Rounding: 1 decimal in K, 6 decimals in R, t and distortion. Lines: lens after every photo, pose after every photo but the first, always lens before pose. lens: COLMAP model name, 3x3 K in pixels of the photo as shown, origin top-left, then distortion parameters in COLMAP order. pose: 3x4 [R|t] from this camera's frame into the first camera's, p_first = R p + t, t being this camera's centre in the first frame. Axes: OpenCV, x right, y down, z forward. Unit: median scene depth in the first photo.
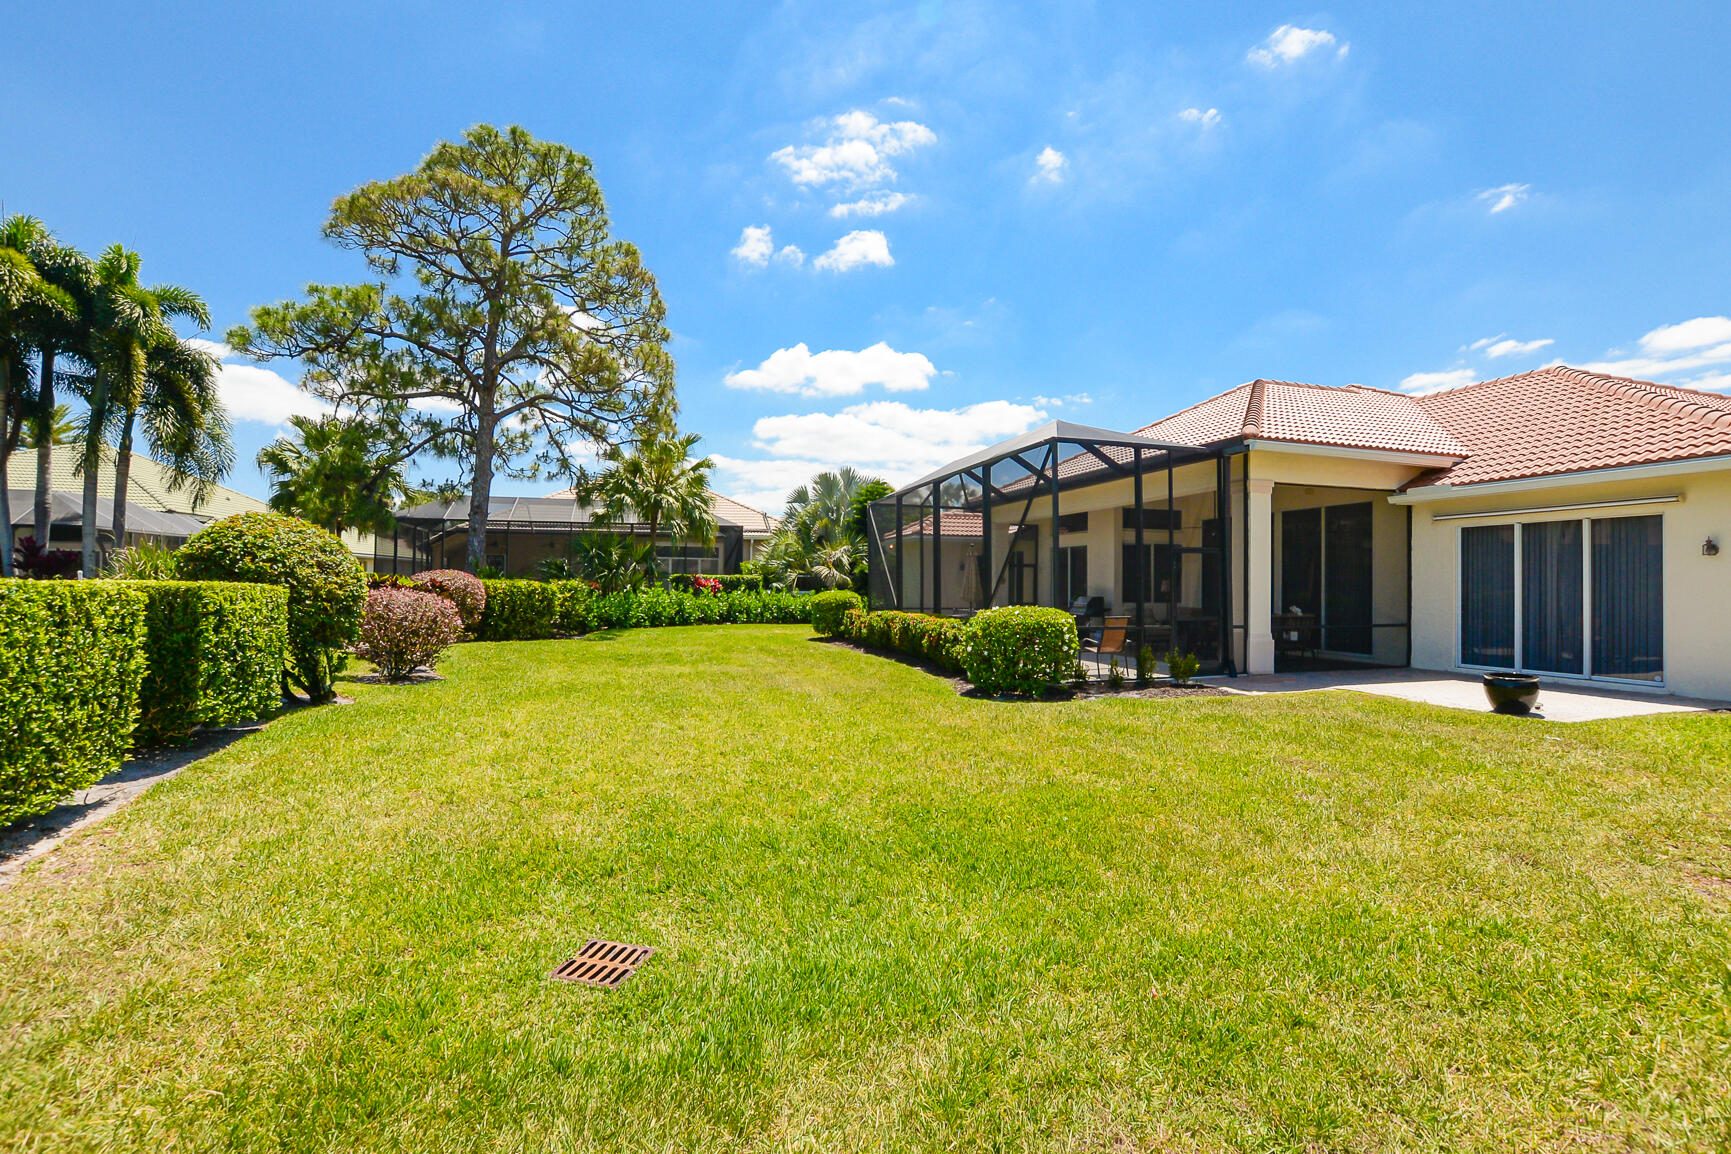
lens RADIAL K [[785.7, 0, 865.5], [0, 785.7, 577.0], [0, 0, 1]] dist [-0.010278, 0.000319]
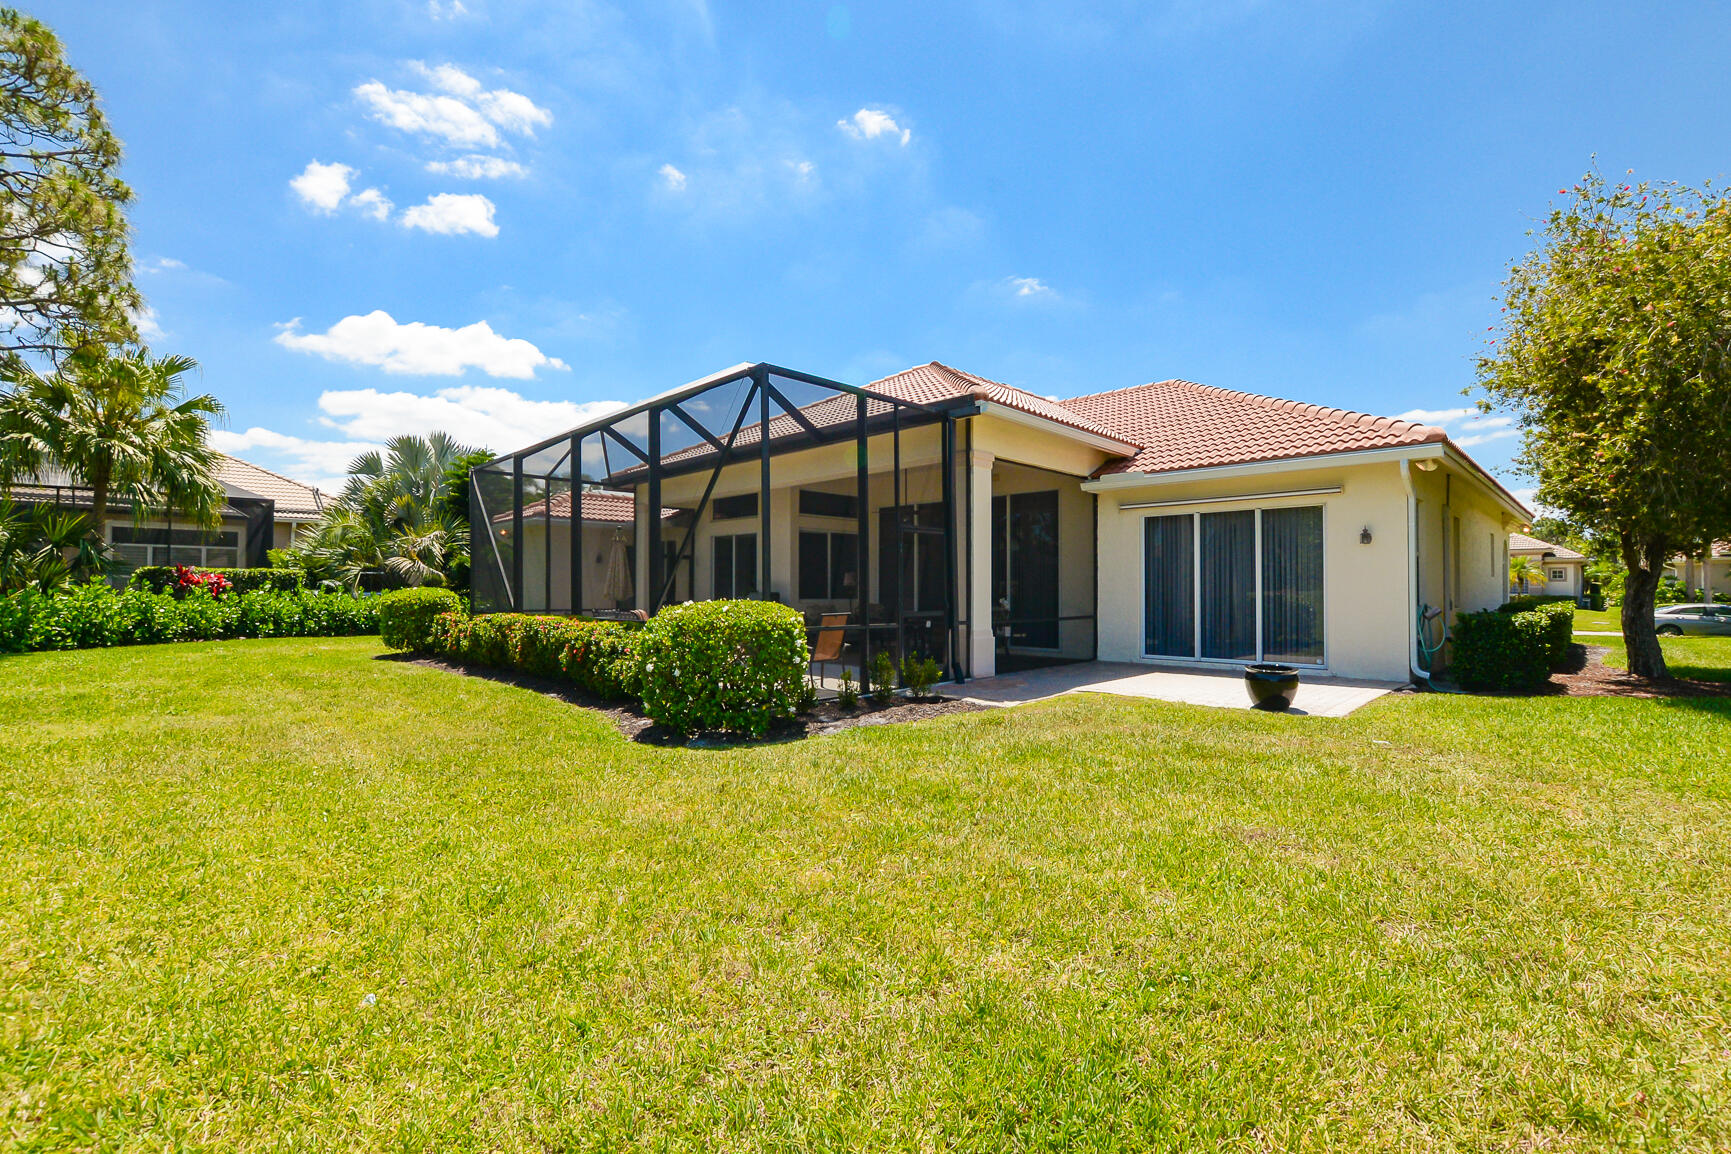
lens RADIAL K [[766.8, 0, 866.1], [0, 766.8, 571.6], [0, 0, 1]] dist [-0.011445, -0.000097]
pose [[0.885471, 0.005154, 0.464666, -0.001351], [0.000379, 0.999930, -0.011814, 0.012082], [-0.464694, 0.010637, 0.885407, 0.211070]]
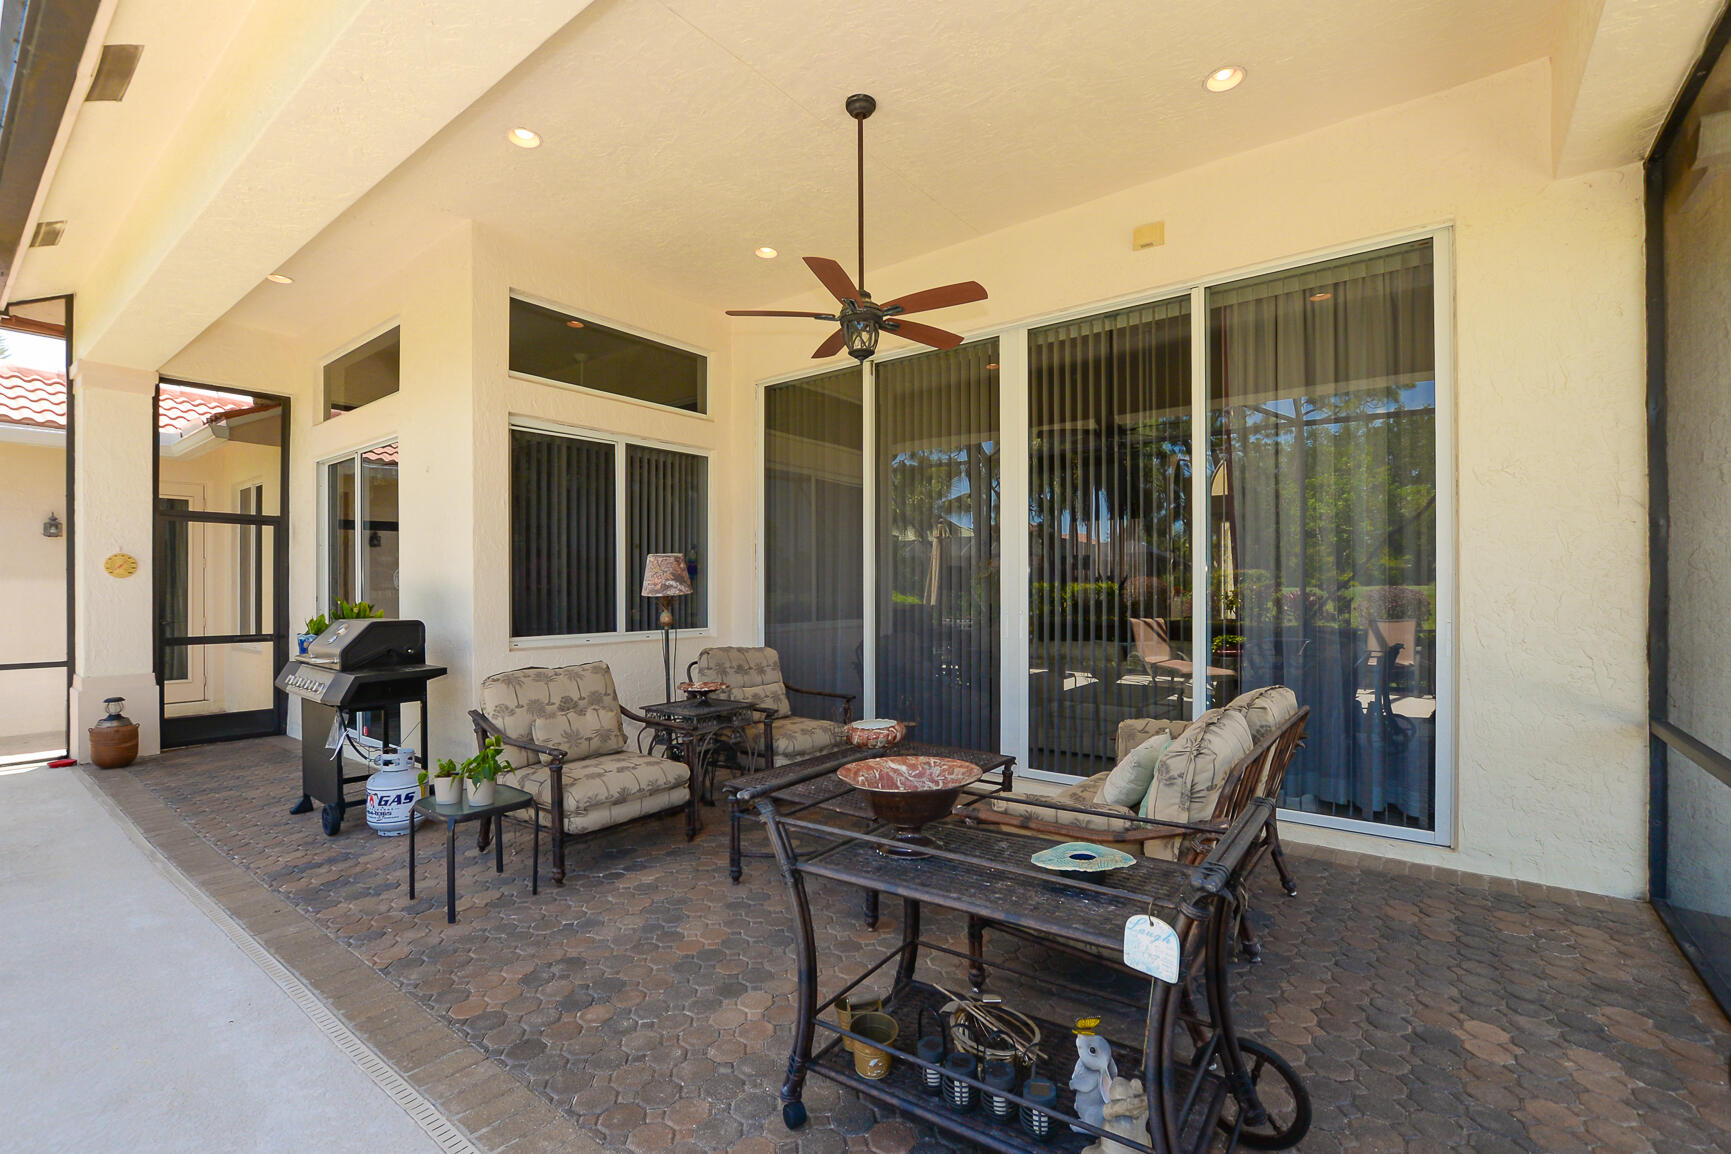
lens RADIAL K [[739.7, 0, 867.4], [0, 739.7, 582.7], [0, 0, 1]] dist [0.000699, 0.000080]
pose [[0.819805, -0.003853, 0.572630, 0.274796], [0.002723, 0.999992, 0.002830, 0.012464], [-0.572636, -0.000761, 0.819809, 0.691623]]
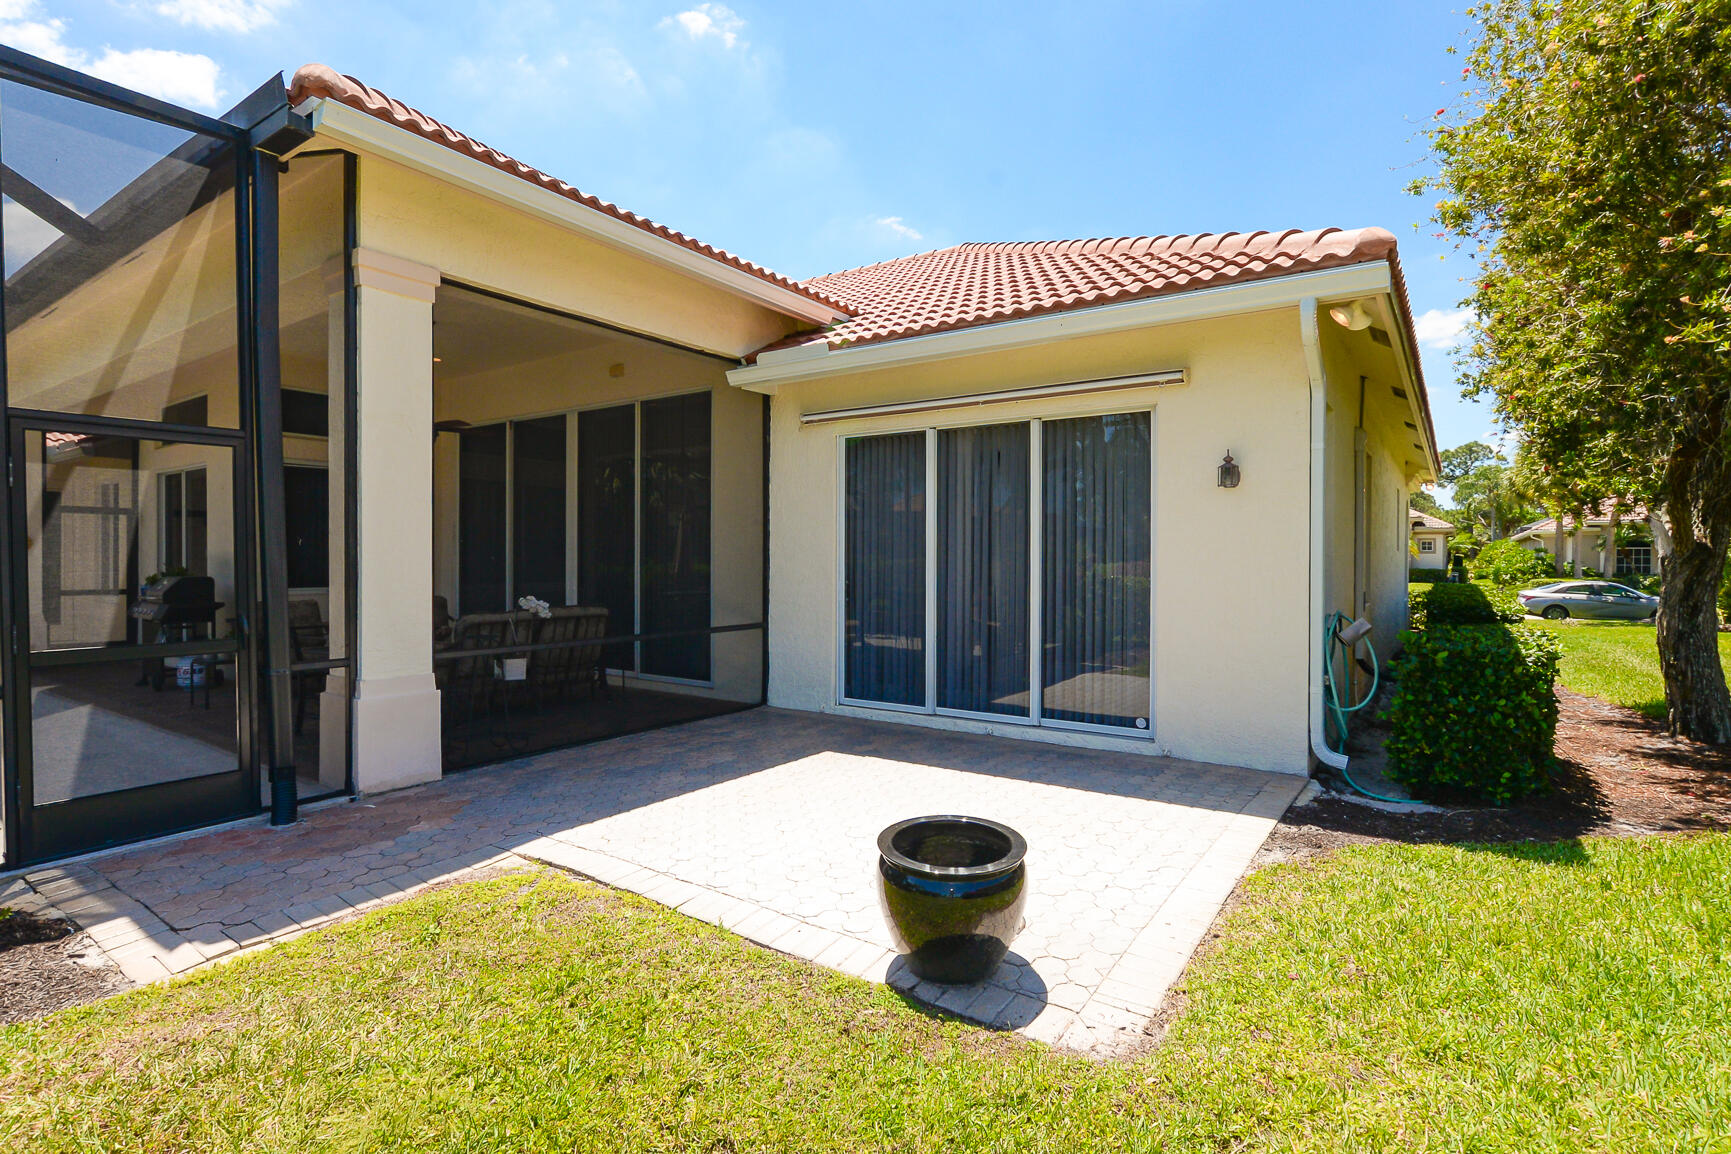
lens RADIAL K [[847.2, 0, 860.2], [0, 847.2, 554.5], [0, 0, 1]] dist [-0.005193, -0.000686]
pose [[0.796817, -0.001217, 0.604220, 0.296441], [-0.003756, 0.999969, 0.006968, 0.007632], [-0.604209, -0.007822, 0.796787, 0.375029]]
